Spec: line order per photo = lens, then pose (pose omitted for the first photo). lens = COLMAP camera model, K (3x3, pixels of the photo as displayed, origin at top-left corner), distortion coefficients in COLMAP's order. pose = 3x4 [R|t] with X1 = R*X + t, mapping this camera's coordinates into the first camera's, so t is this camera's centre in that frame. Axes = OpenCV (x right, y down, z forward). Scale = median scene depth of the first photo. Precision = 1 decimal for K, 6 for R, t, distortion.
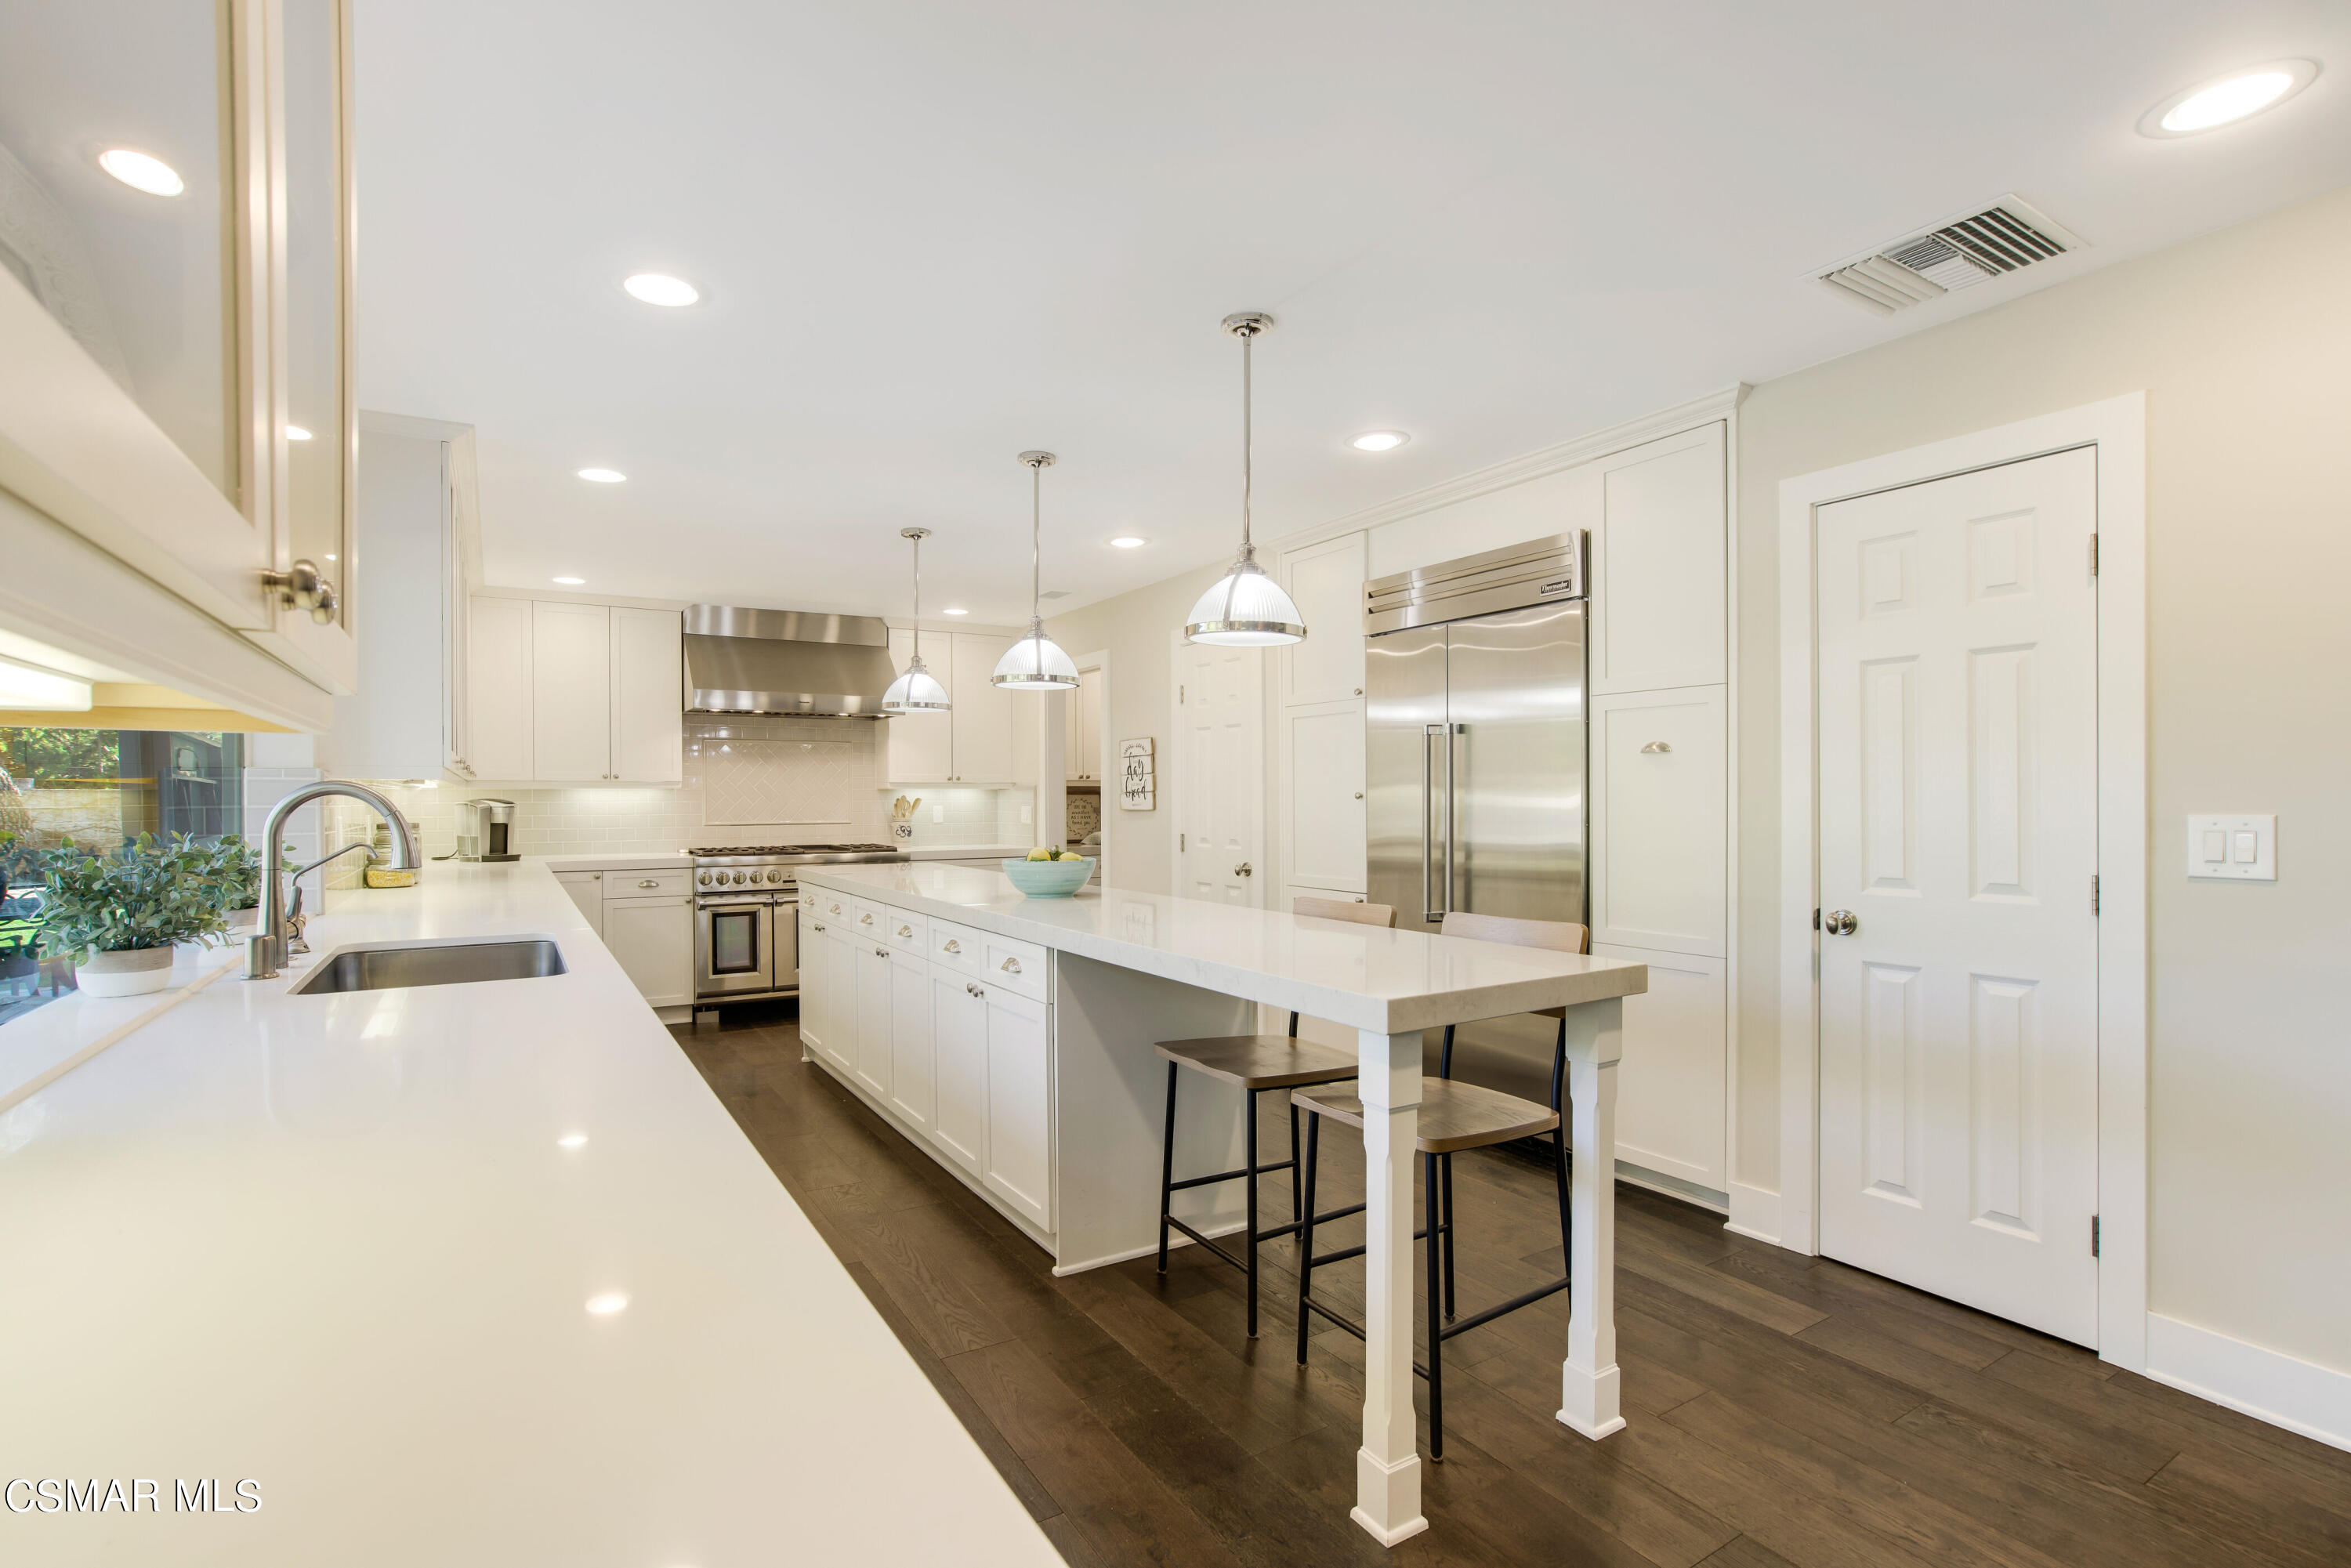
lens RADIAL K [[1104.0, 0, 1180.2], [0, 1104.0, 801.5], [0, 0, 1]] dist [-0.031290, 0.005579]
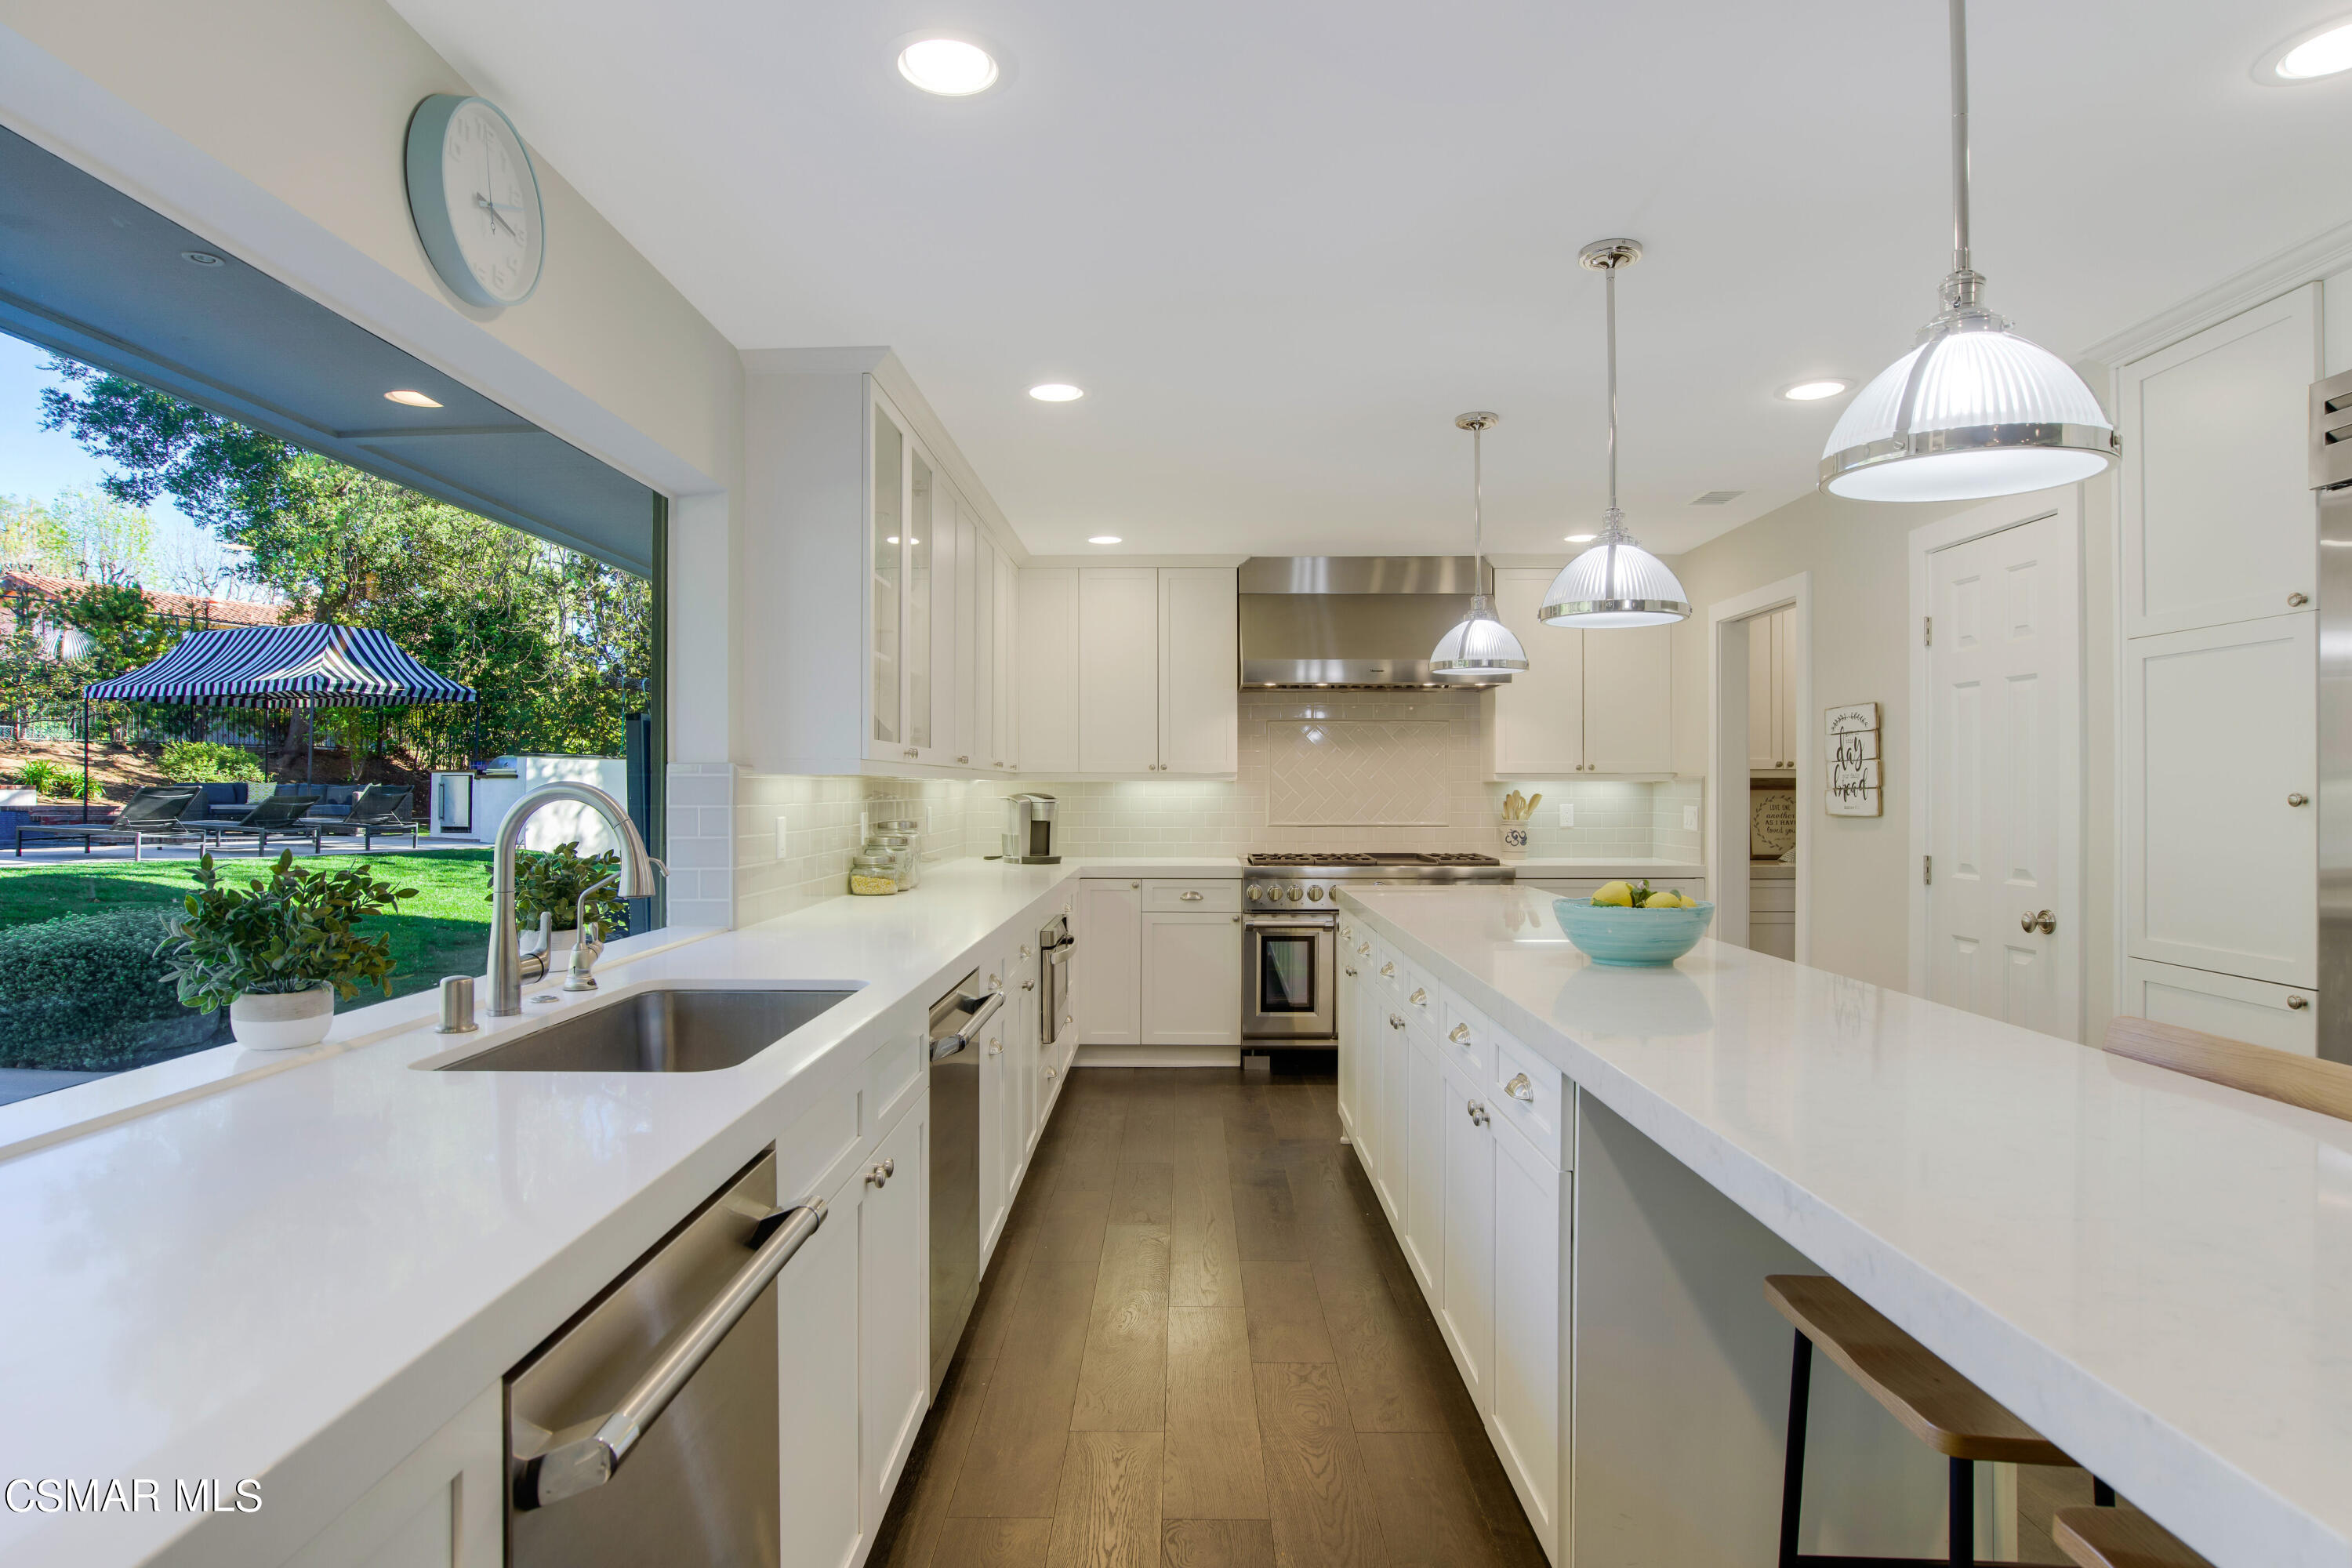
lens RADIAL K [[1287.3, 0, 1175.5], [0, 1287.3, 789.5], [0, 0, 1]] dist [-0.024001, 0.015446]
pose [[0.841757, 0.004062, -0.539841, 0.033026], [-0.005296, 0.999986, -0.000734, -0.005148], [0.539830, 0.003476, 0.841767, 0.166605]]
